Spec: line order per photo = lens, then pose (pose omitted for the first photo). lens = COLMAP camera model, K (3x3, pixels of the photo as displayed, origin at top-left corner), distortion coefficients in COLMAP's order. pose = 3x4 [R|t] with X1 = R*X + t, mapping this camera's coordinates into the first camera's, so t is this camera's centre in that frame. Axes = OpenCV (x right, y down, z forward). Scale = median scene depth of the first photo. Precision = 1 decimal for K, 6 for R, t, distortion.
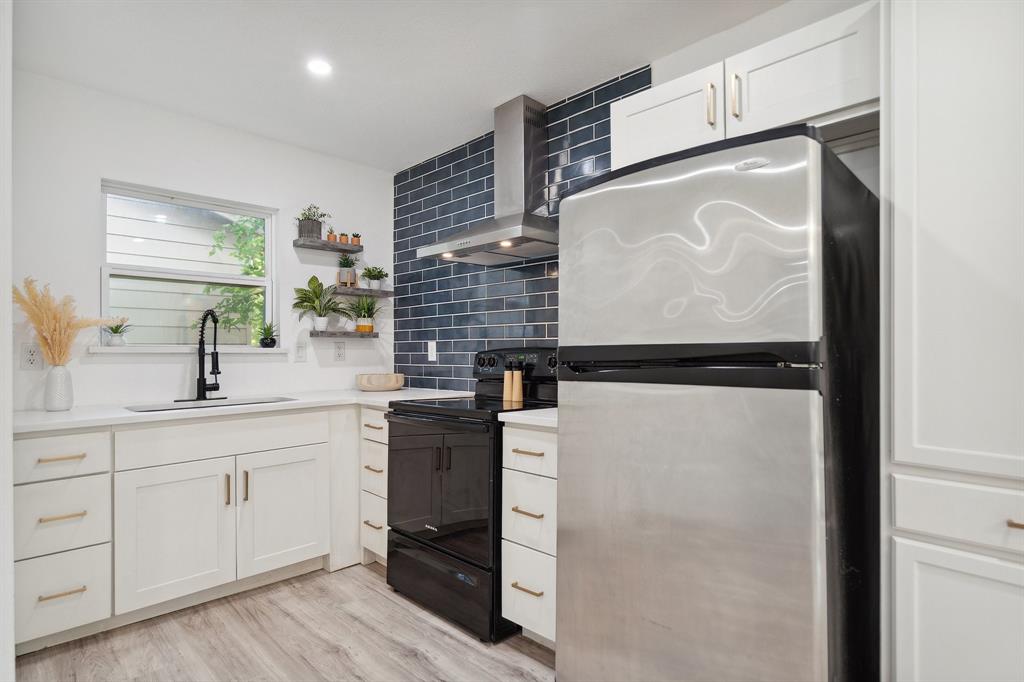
lens RADIAL K [[527.1, 0, 512.9], [0, 527.1, 345.0], [0, 0, 1]] dist [0.000410, -0.000036]
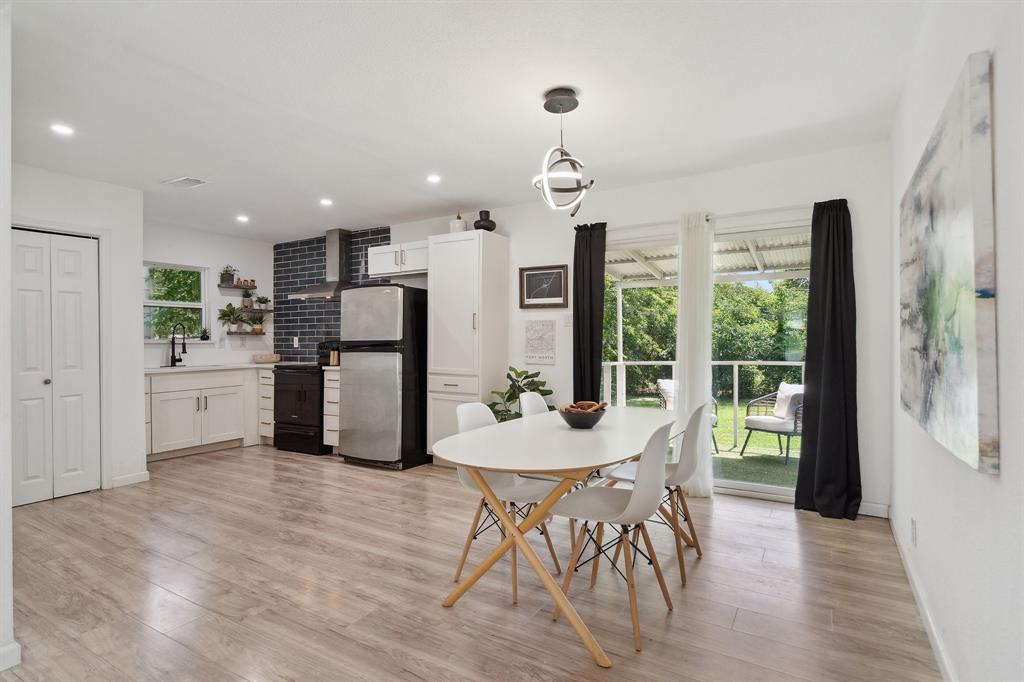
lens RADIAL K [[523.2, 0, 511.9], [0, 523.2, 340.7], [0, 0, 1]] dist [0.001219, 0.000365]
pose [[0.973551, 0.000095, 0.228468, 0.183564], [-0.002455, 0.999947, 0.010047, -0.015473], [-0.228455, -0.010342, 0.973500, -1.073900]]
